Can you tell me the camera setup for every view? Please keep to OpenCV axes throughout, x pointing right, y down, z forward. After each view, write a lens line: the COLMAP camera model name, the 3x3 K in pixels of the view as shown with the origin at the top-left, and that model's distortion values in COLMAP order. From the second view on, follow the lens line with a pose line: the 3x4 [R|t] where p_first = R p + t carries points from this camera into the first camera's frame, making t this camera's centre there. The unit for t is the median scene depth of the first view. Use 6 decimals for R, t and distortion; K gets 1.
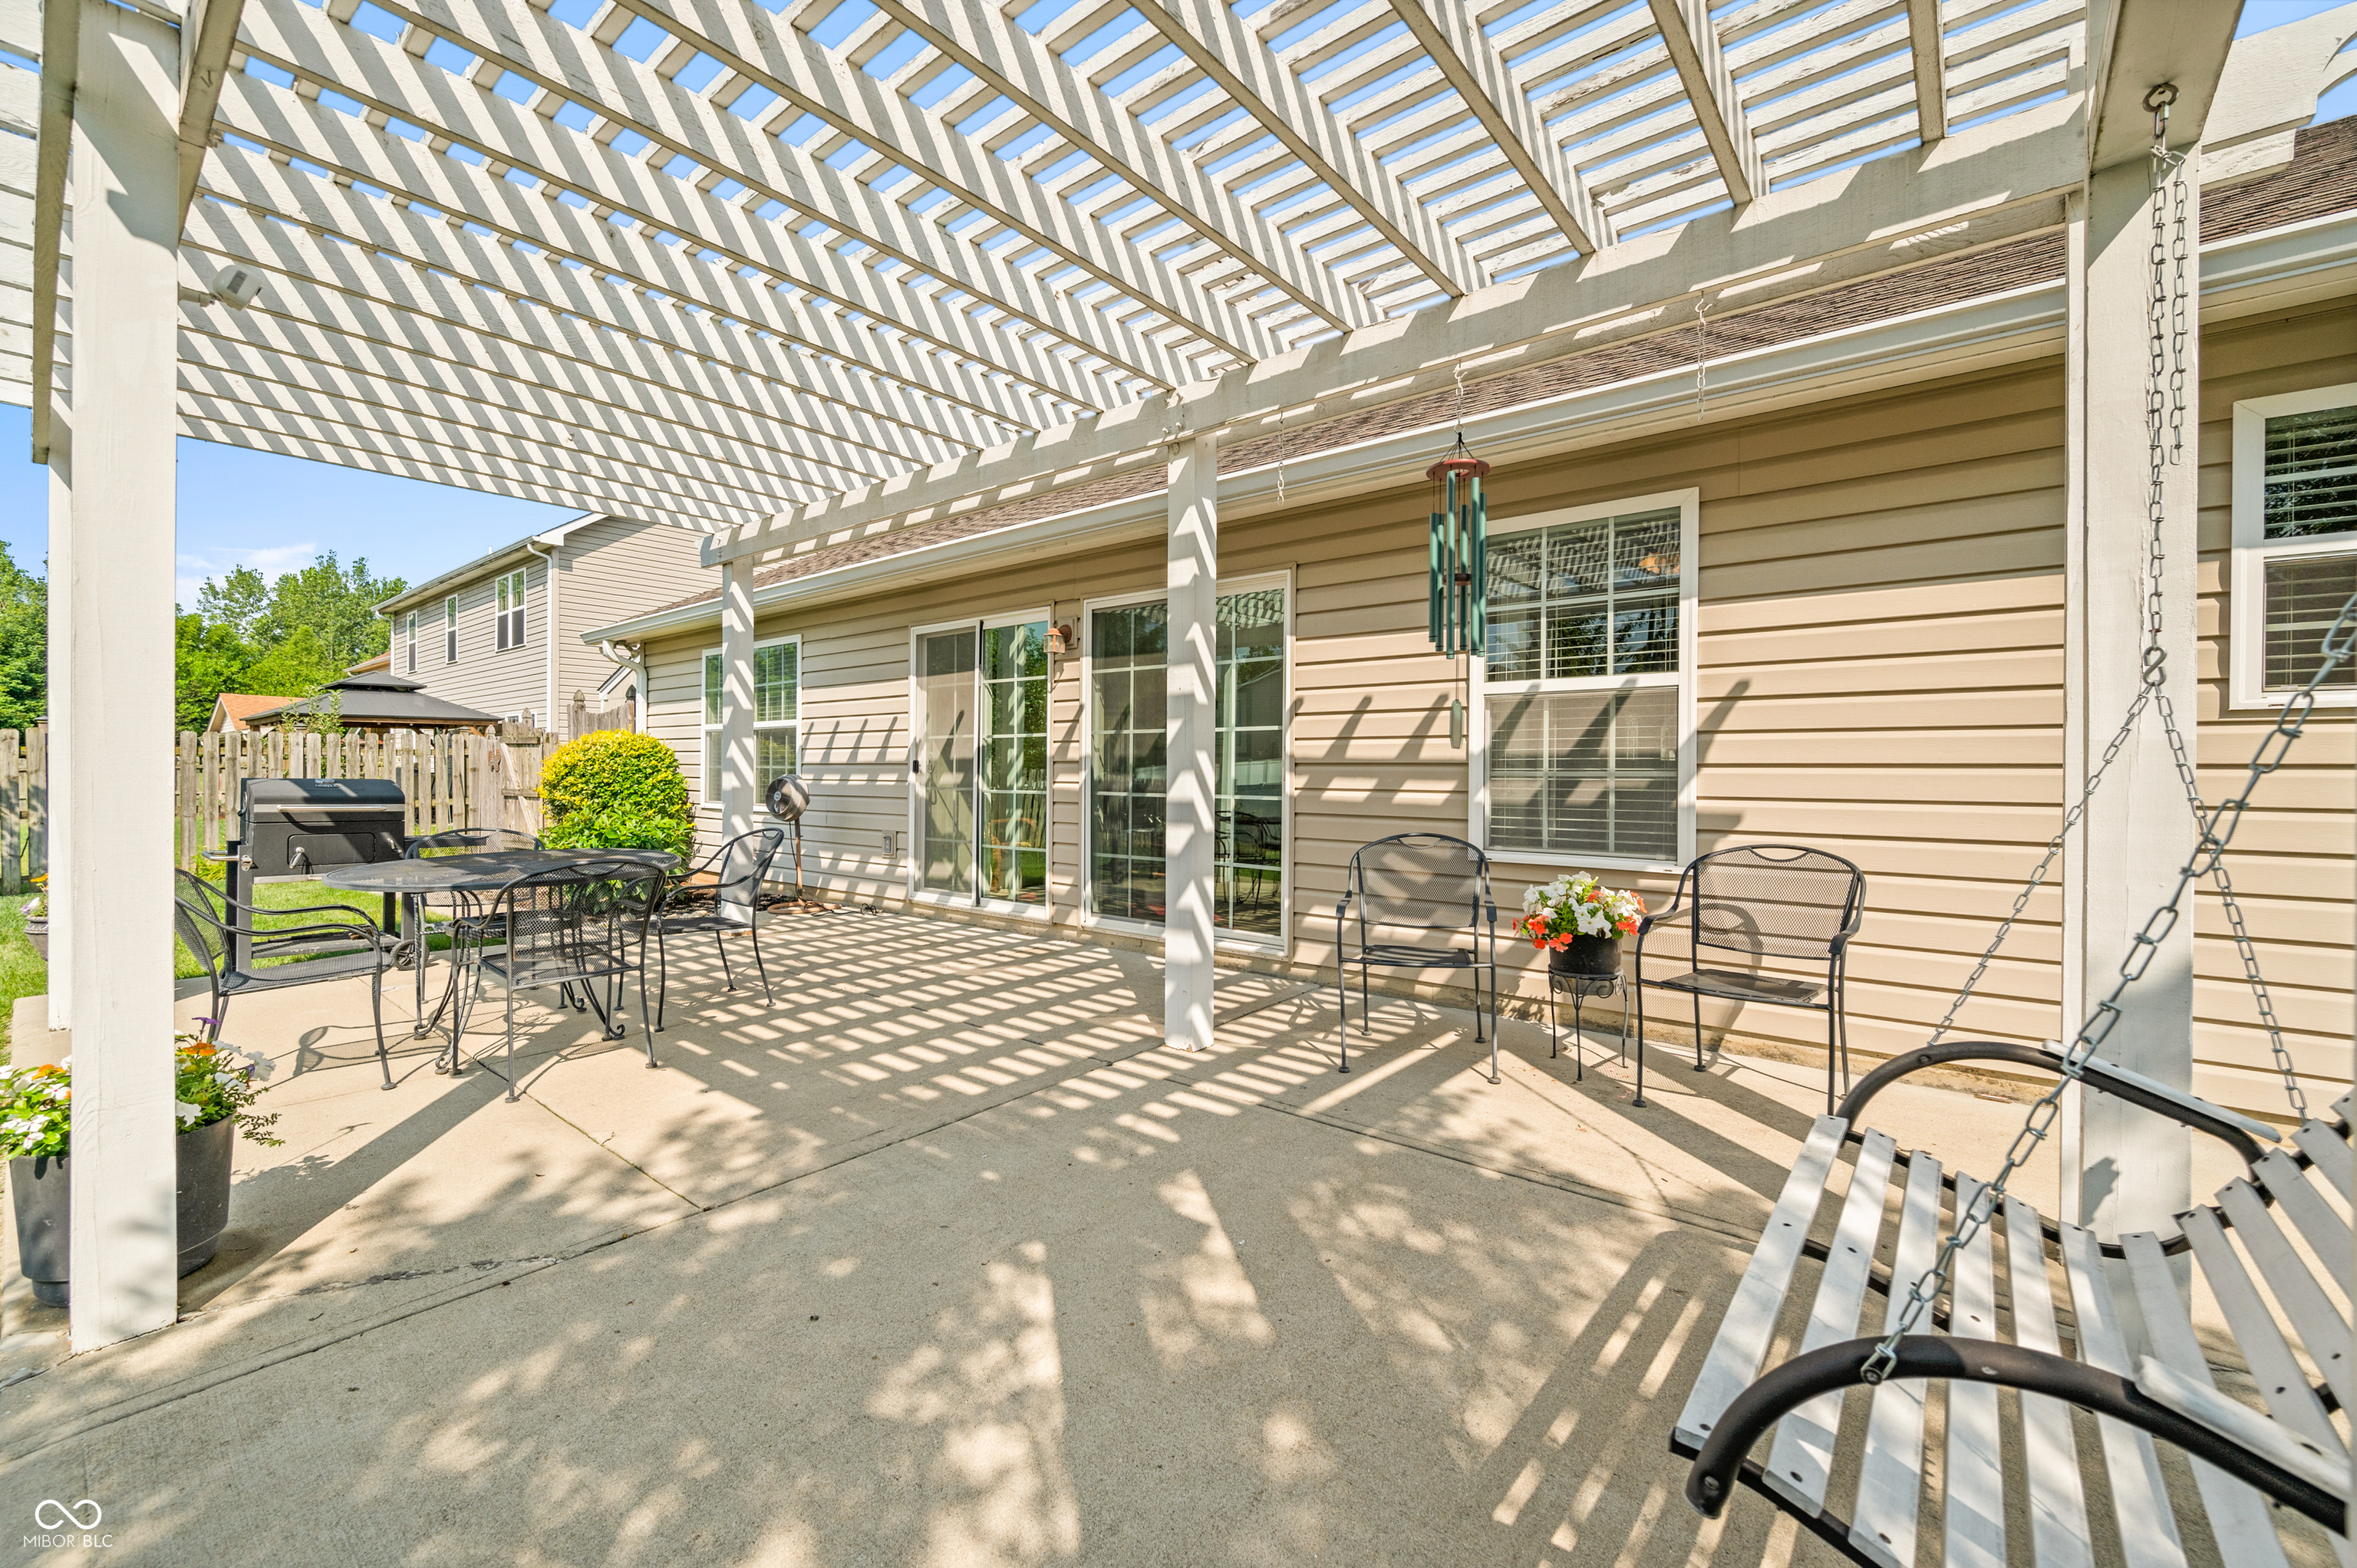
lens RADIAL K [[951.3, 0, 1180.7], [0, 951.3, 784.5], [0, 0, 1]] dist [-0.002732, 0.000612]
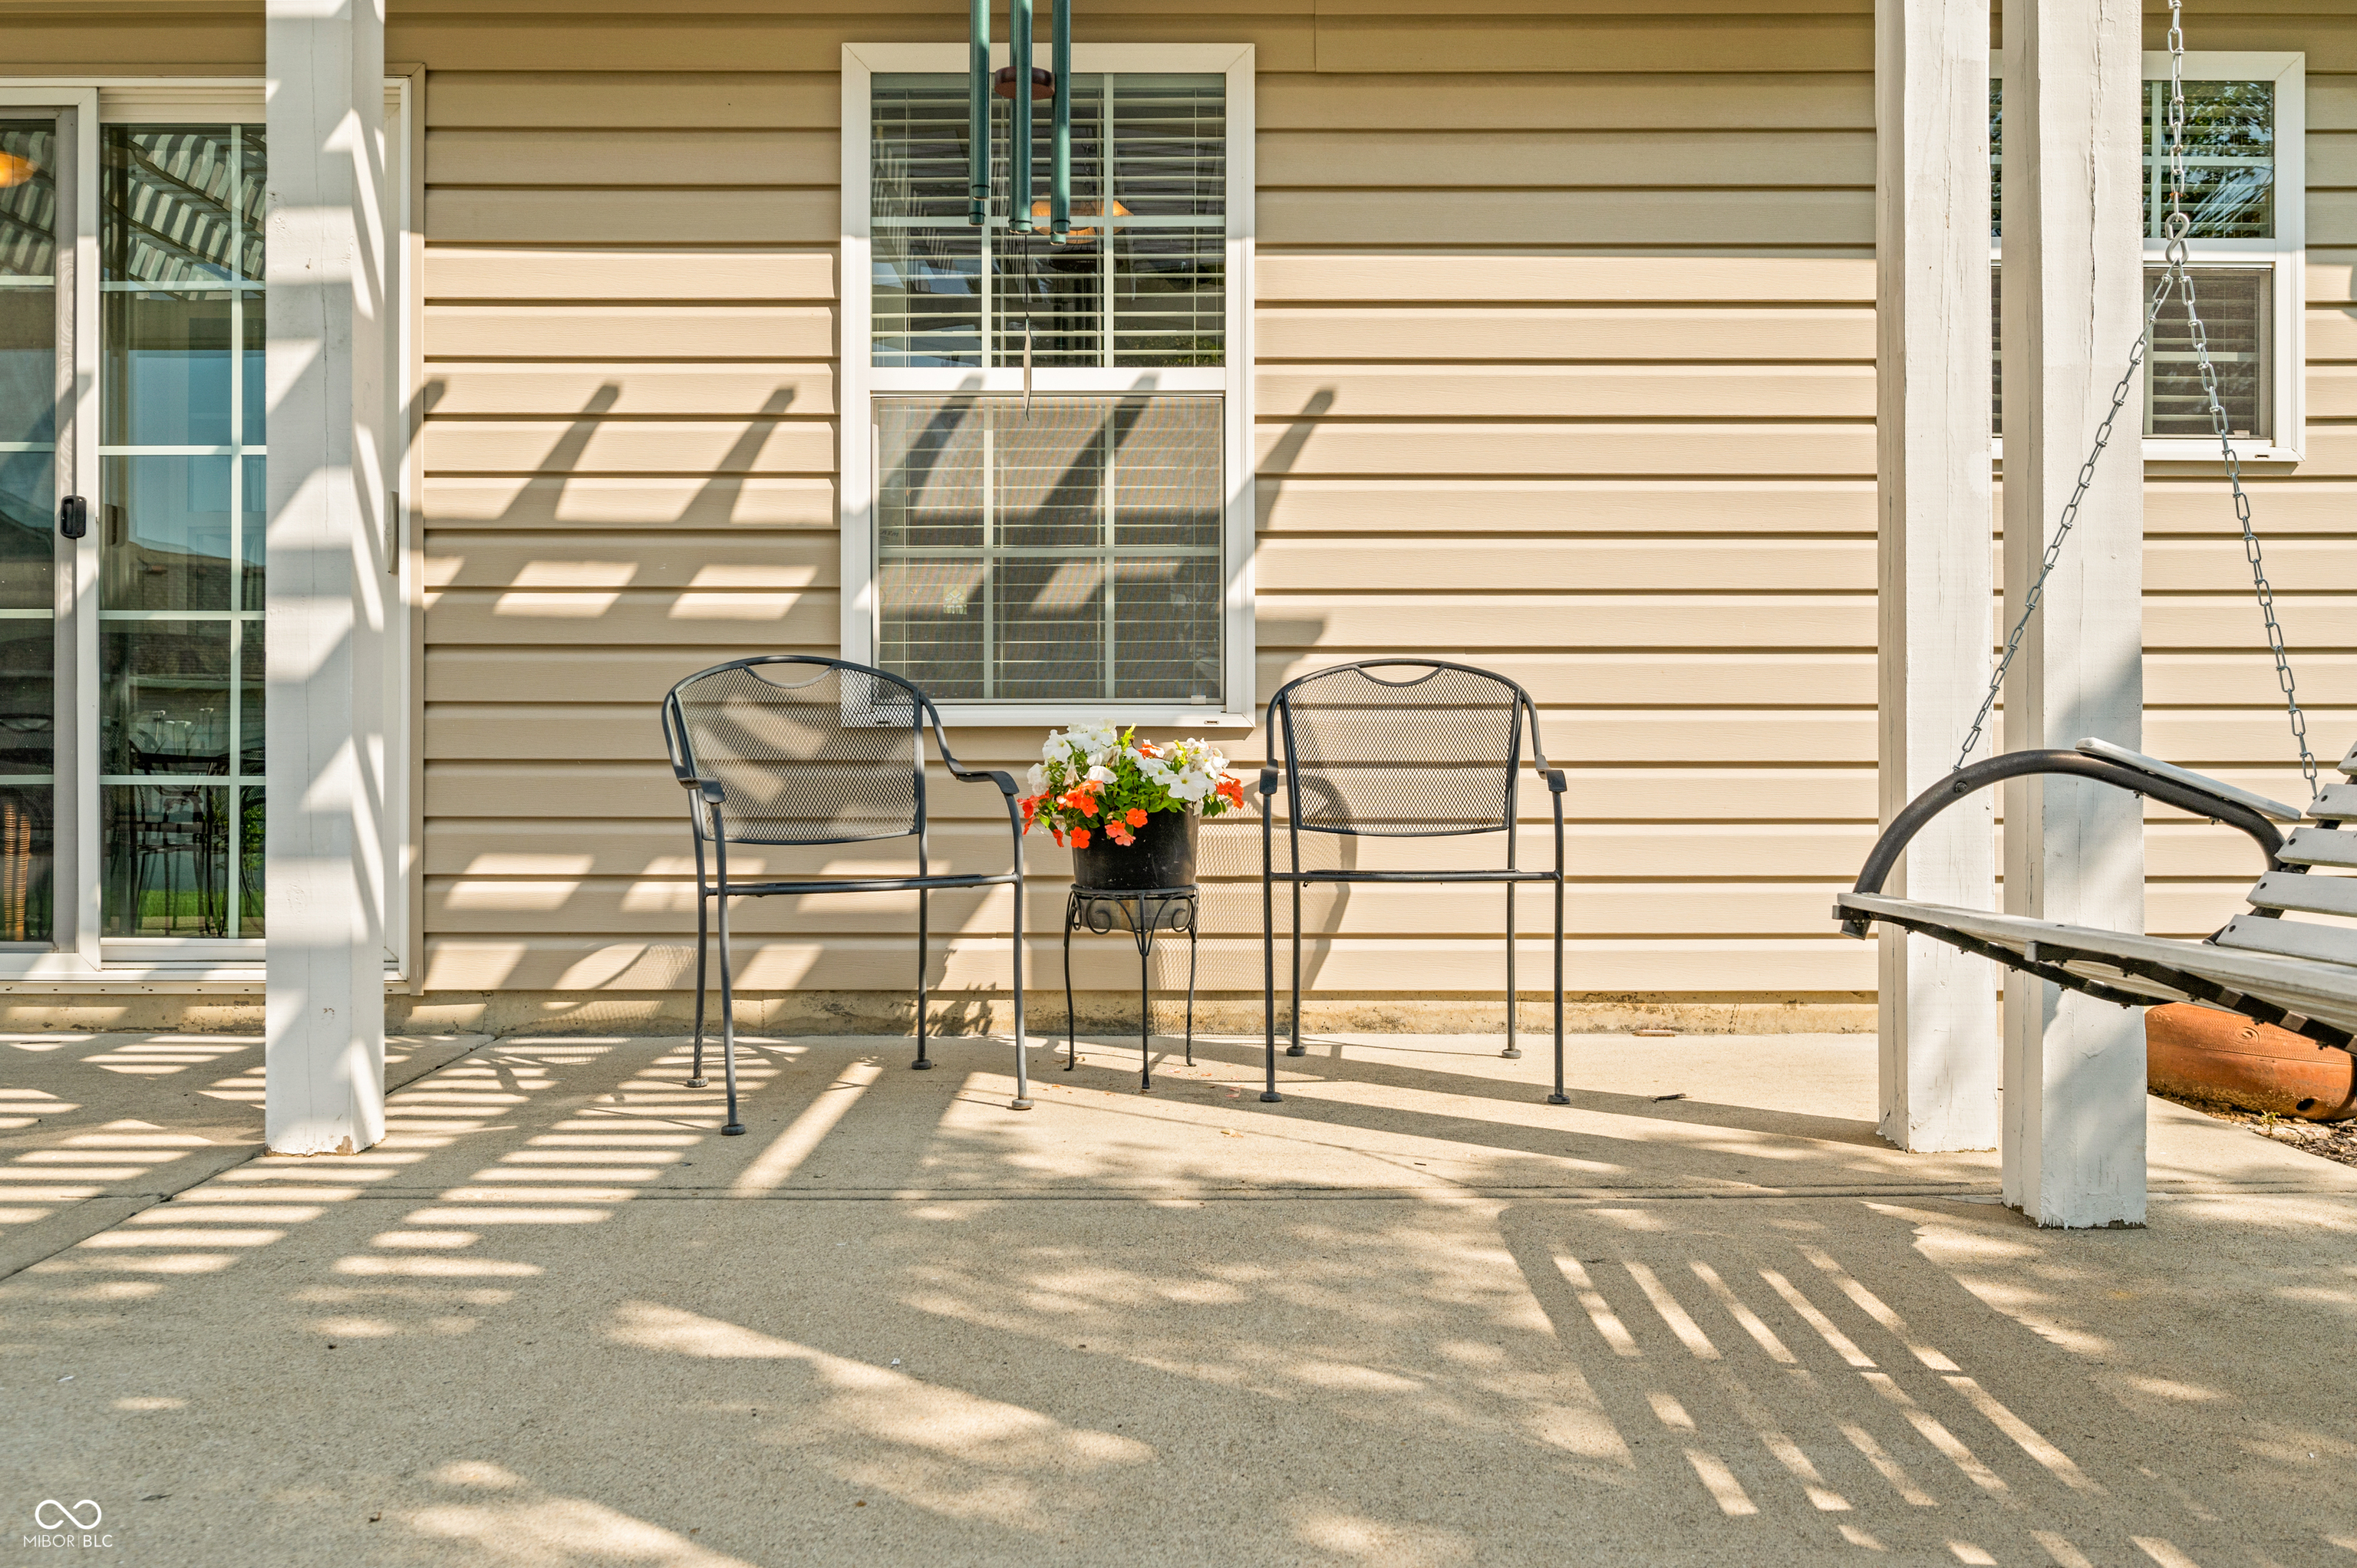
lens RADIAL K [[2023.5, 0, 1165.3], [0, 2023.5, 775.7], [0, 0, 1]] dist [0.000936, -0.015599]
pose [[0.770784, -0.013033, 0.636963, -0.242925], [0.014526, 0.999890, 0.002881, 0.106737], [-0.636931, 0.007032, 0.770889, 0.090344]]
